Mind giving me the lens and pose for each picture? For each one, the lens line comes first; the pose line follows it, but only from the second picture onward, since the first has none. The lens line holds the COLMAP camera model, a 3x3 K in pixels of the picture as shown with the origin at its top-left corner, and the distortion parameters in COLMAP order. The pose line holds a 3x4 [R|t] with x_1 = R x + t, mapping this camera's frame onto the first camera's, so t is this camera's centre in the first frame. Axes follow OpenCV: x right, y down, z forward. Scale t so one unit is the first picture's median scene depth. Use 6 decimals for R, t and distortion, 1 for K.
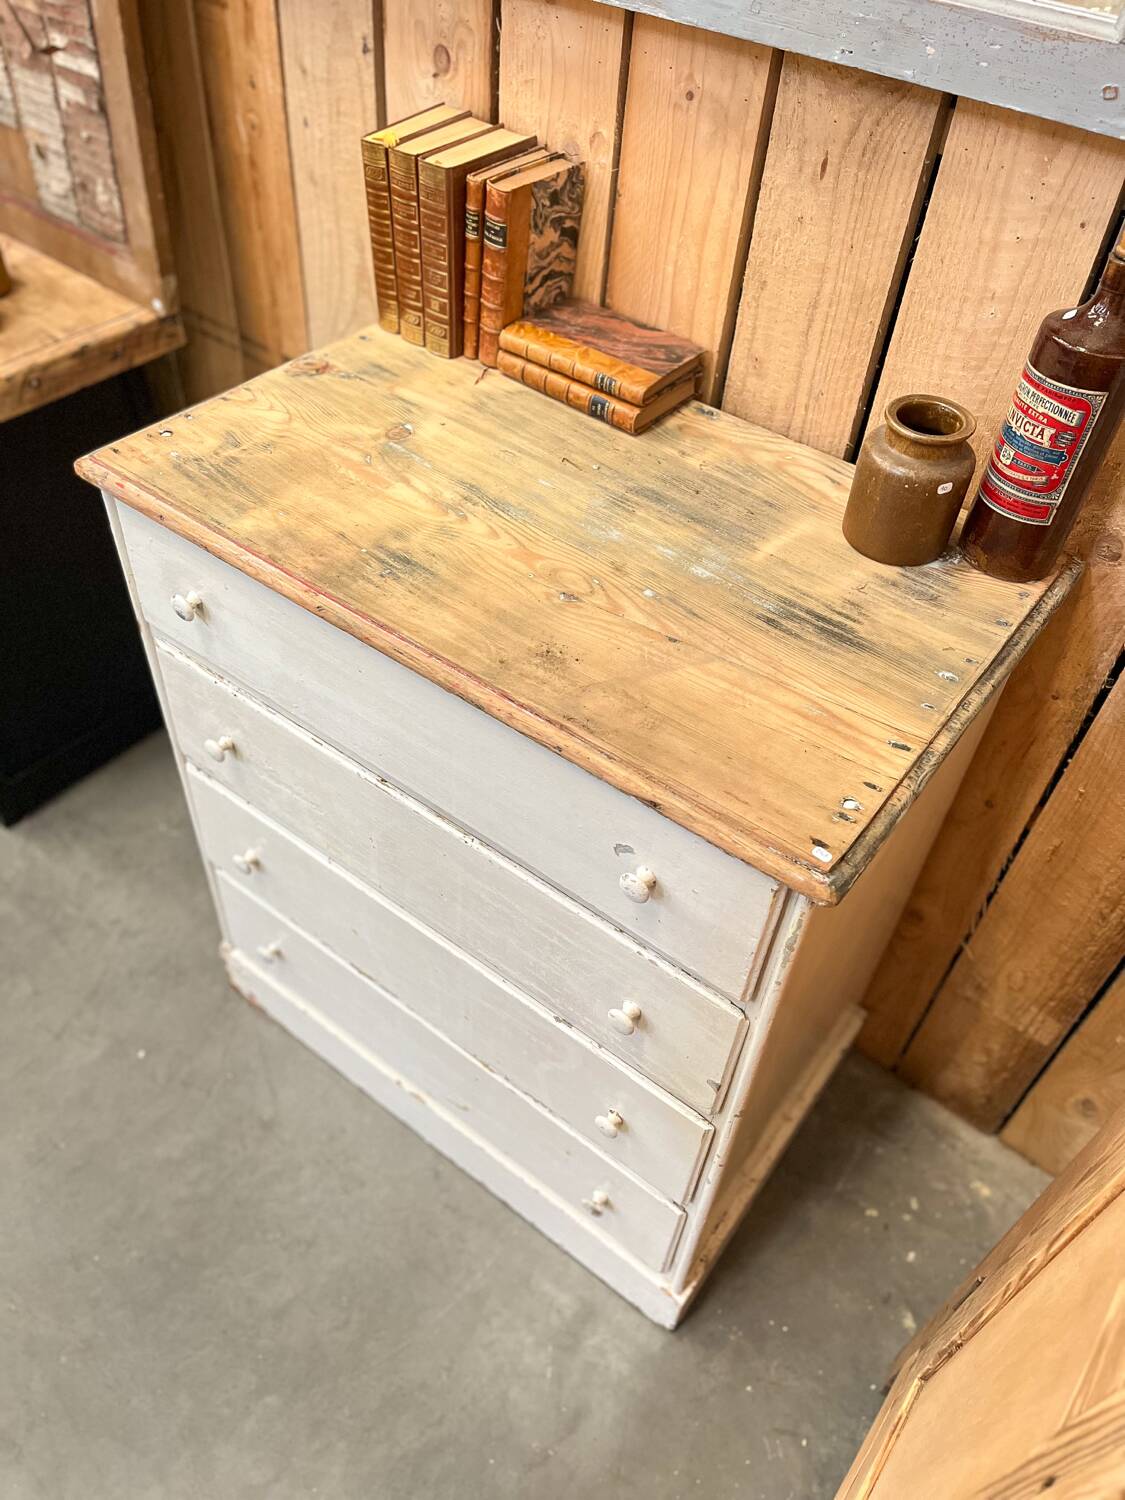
lens RADIAL K [[1135.8, 0, 567.2], [0, 1135.8, 754.9], [0, 0, 1]] dist [0.073764, -0.100131]
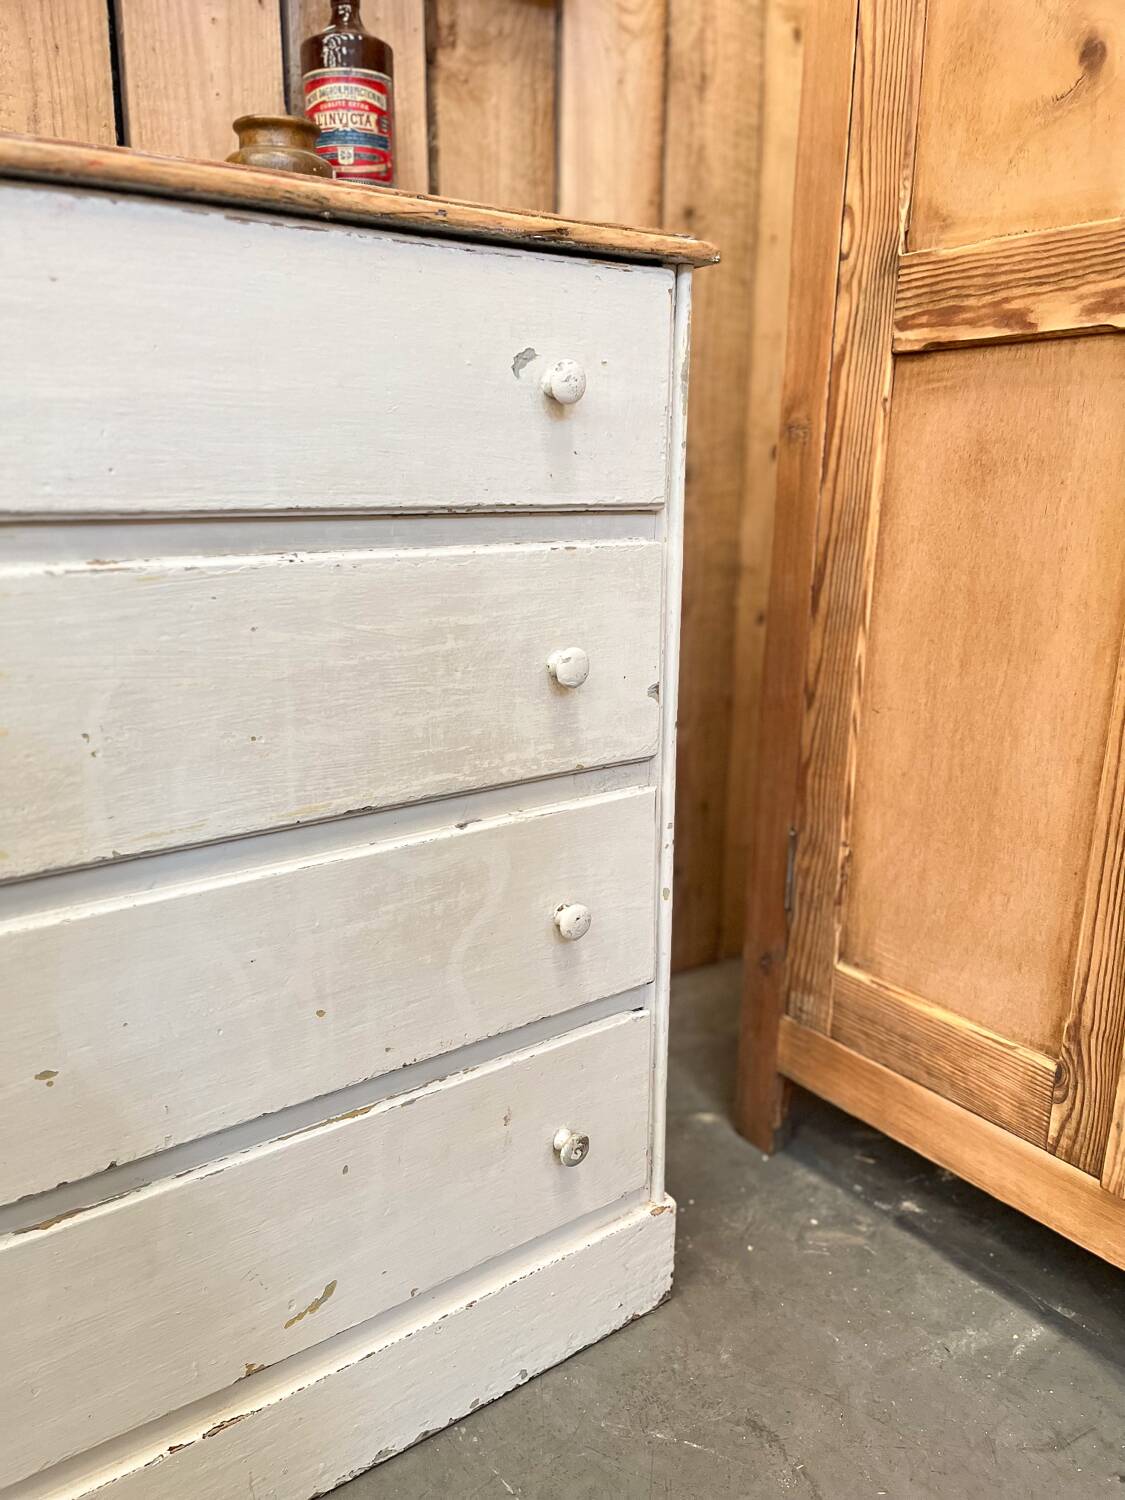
lens RADIAL K [[1135.8, 0, 575.3], [0, 1135.8, 758.6], [0, 0, 1]] dist [0.073764, -0.100131]
pose [[0.282518, -0.304337, 0.909705, -0.622462], [0.693606, 0.719905, 0.025434, 0.235931], [-0.662642, 0.623791, 0.414476, 0.644418]]
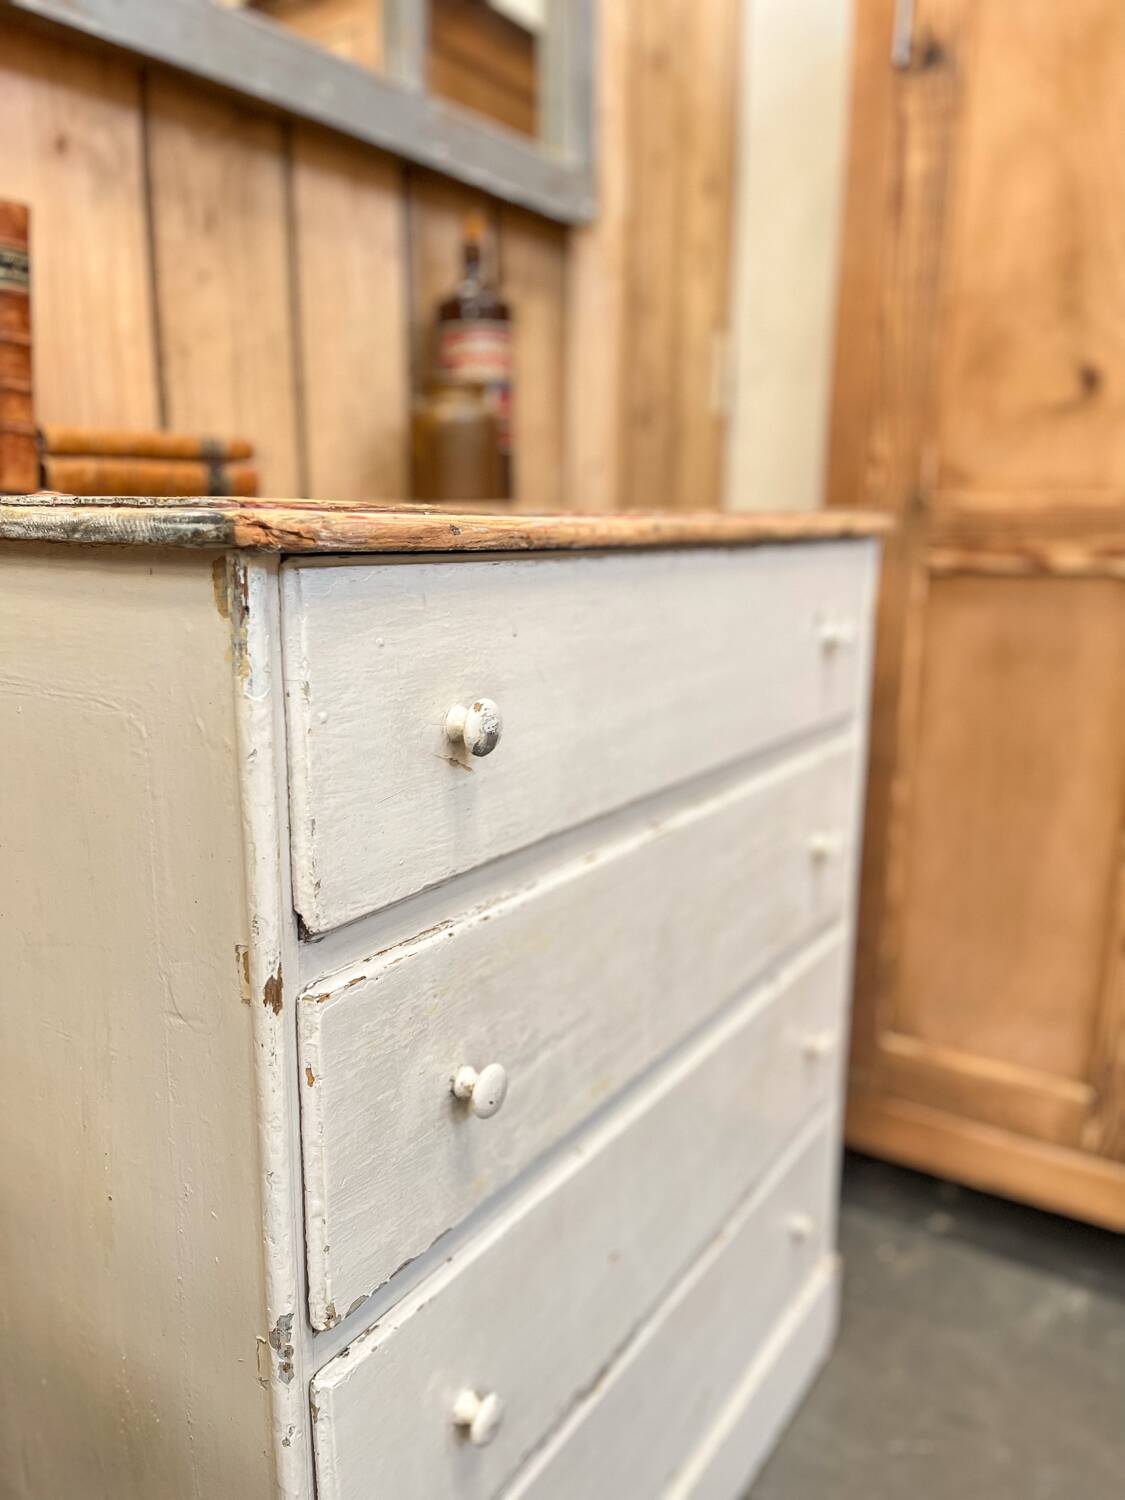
lens RADIAL K [[1135.8, 0, 564.8], [0, 1135.8, 760.0], [0, 0, 1]] dist [0.073764, -0.100131]
pose [[-0.071260, -0.272557, 0.959497, -0.794345], [0.703340, 0.668360, 0.242092, -0.206637], [-0.707273, 0.692104, 0.144072, 0.878683]]
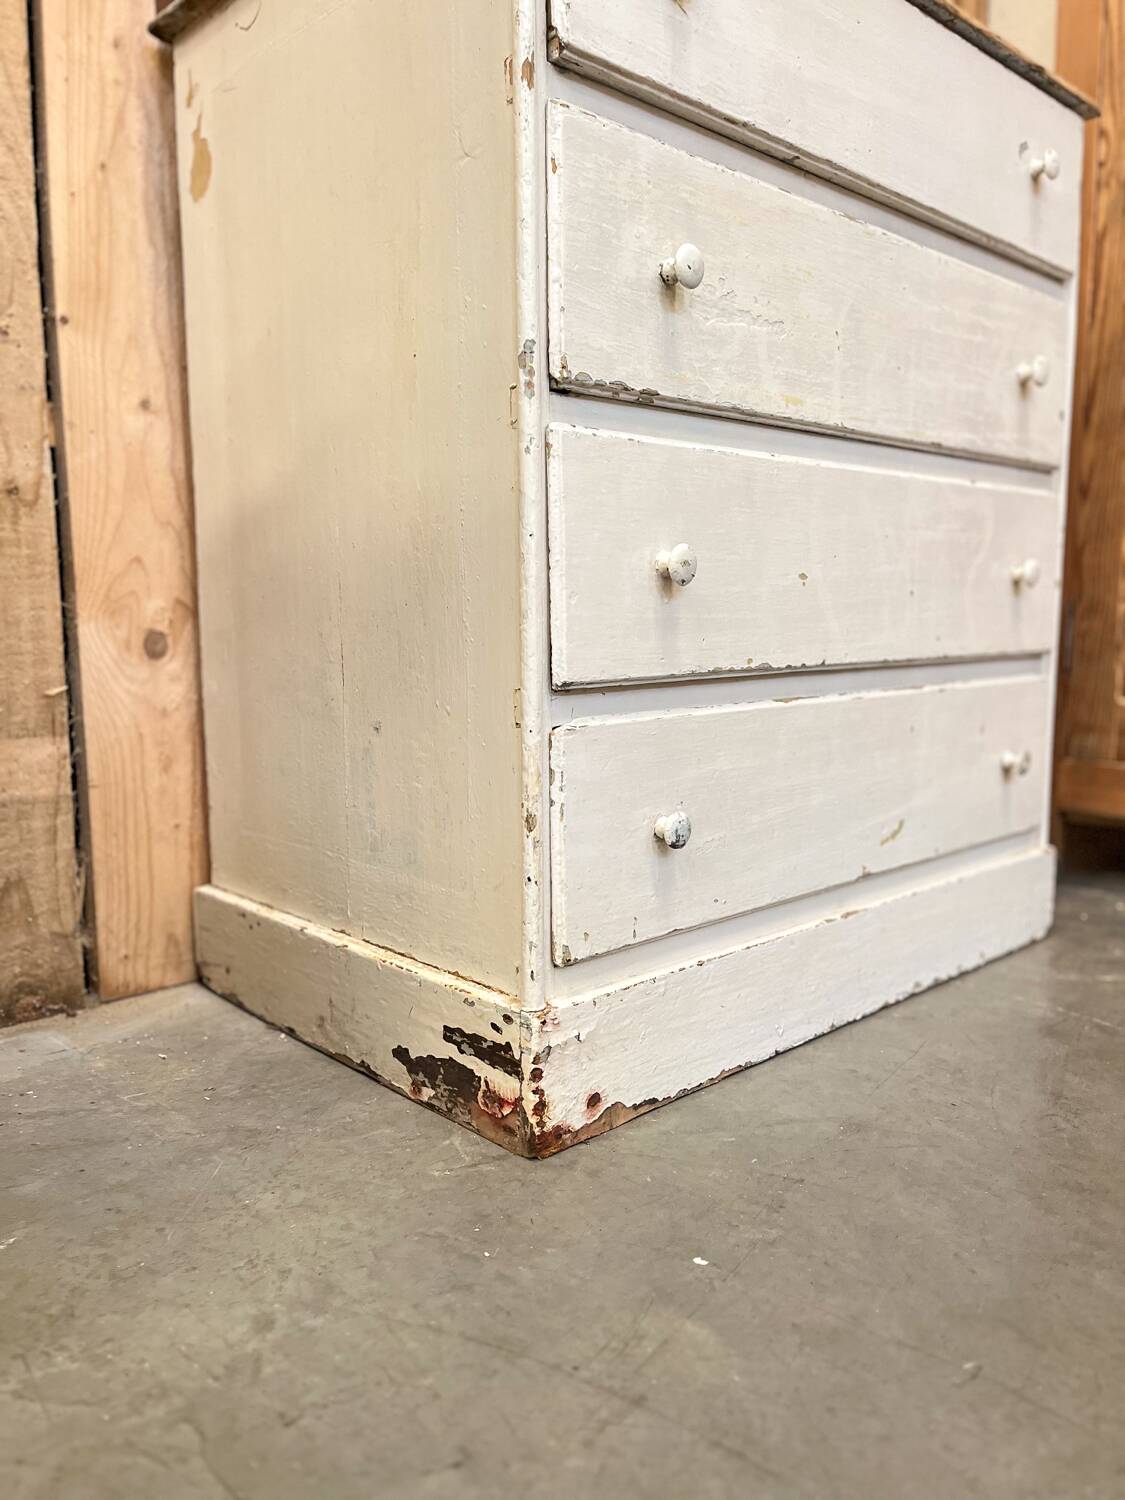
lens RADIAL K [[1135.8, 0, 558.4], [0, 1135.8, 762.0], [0, 0, 1]] dist [0.073764, -0.100131]
pose [[0.179062, -0.192385, 0.964844, -1.063211], [0.716692, 0.697363, 0.006043, 0.142298], [-0.674010, 0.690414, 0.262752, 1.158603]]
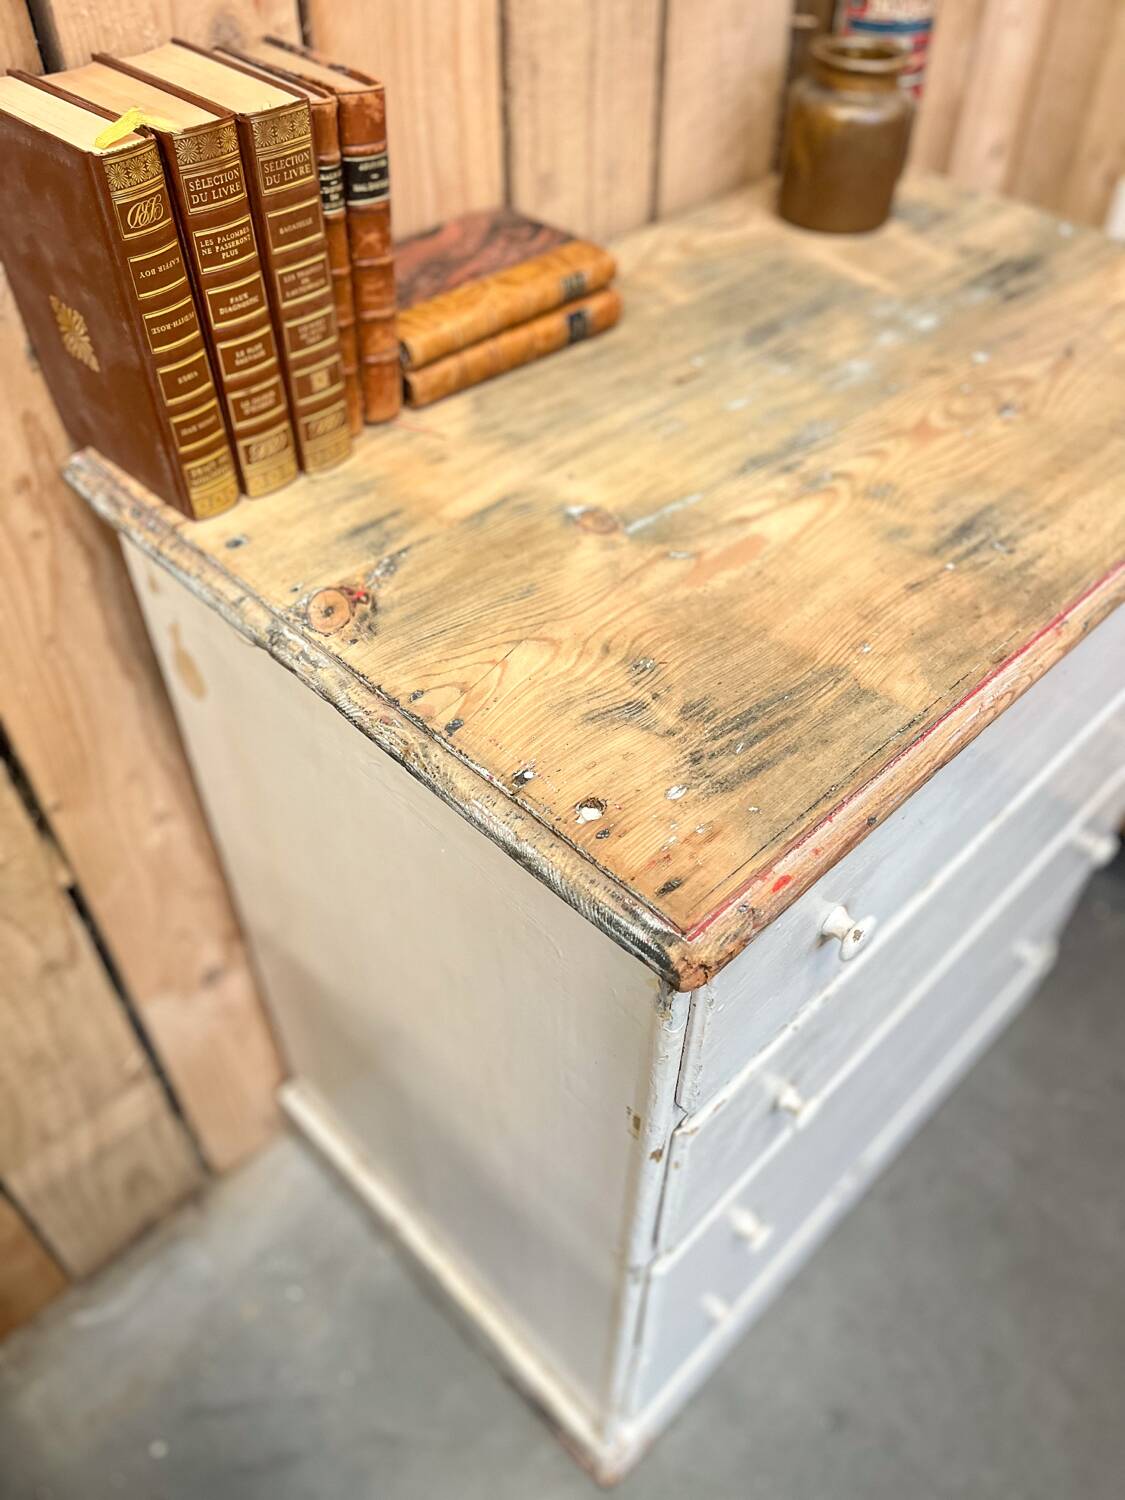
lens RADIAL K [[1135.8, 0, 568.9], [0, 1135.8, 752.8], [0, 0, 1]] dist [0.073764, -0.100131]
pose [[0.148474, -0.749932, 0.644638, -0.611711], [0.704913, 0.537444, 0.462873, -0.497448], [-0.693580, 0.385689, 0.608433, 0.709282]]
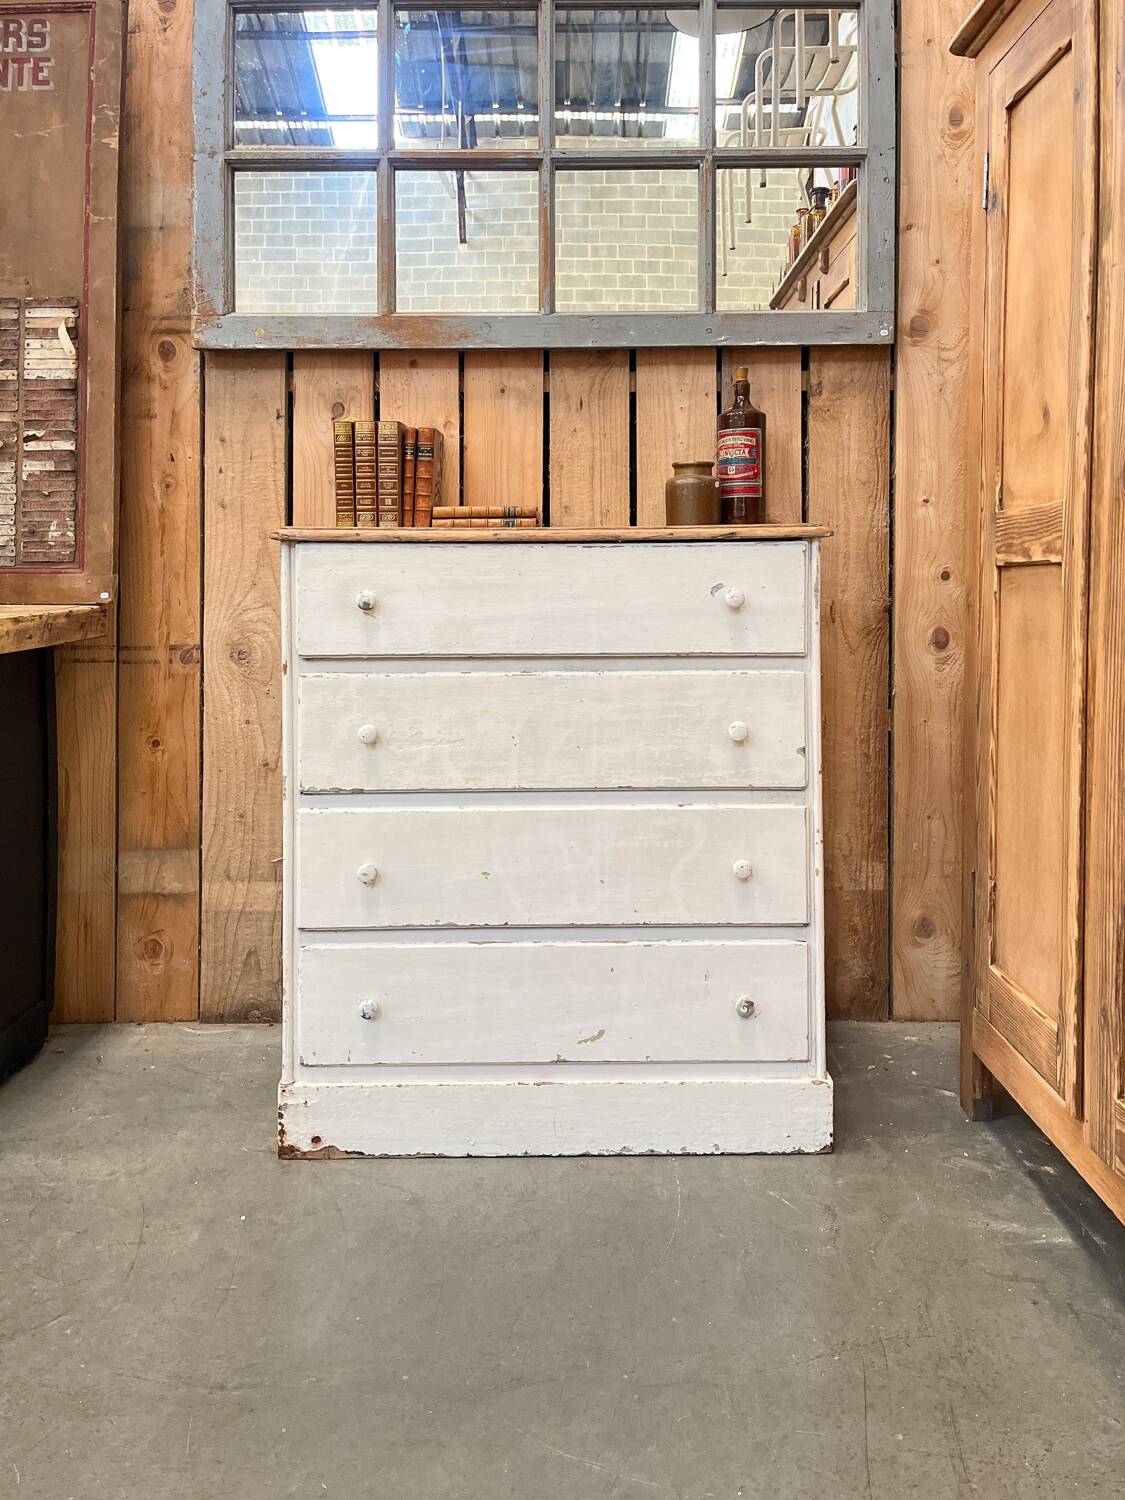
lens RADIAL K [[1217.4, 0, 568.6], [0, 1217.4, 565.0], [0, 0, 1]] dist [0.056273, -0.047889]
pose [[0.795680, -0.065618, 0.602152, -1.038242], [0.471154, 0.691805, -0.547192, 0.805282], [-0.380666, 0.719096, 0.581372, -0.056015]]
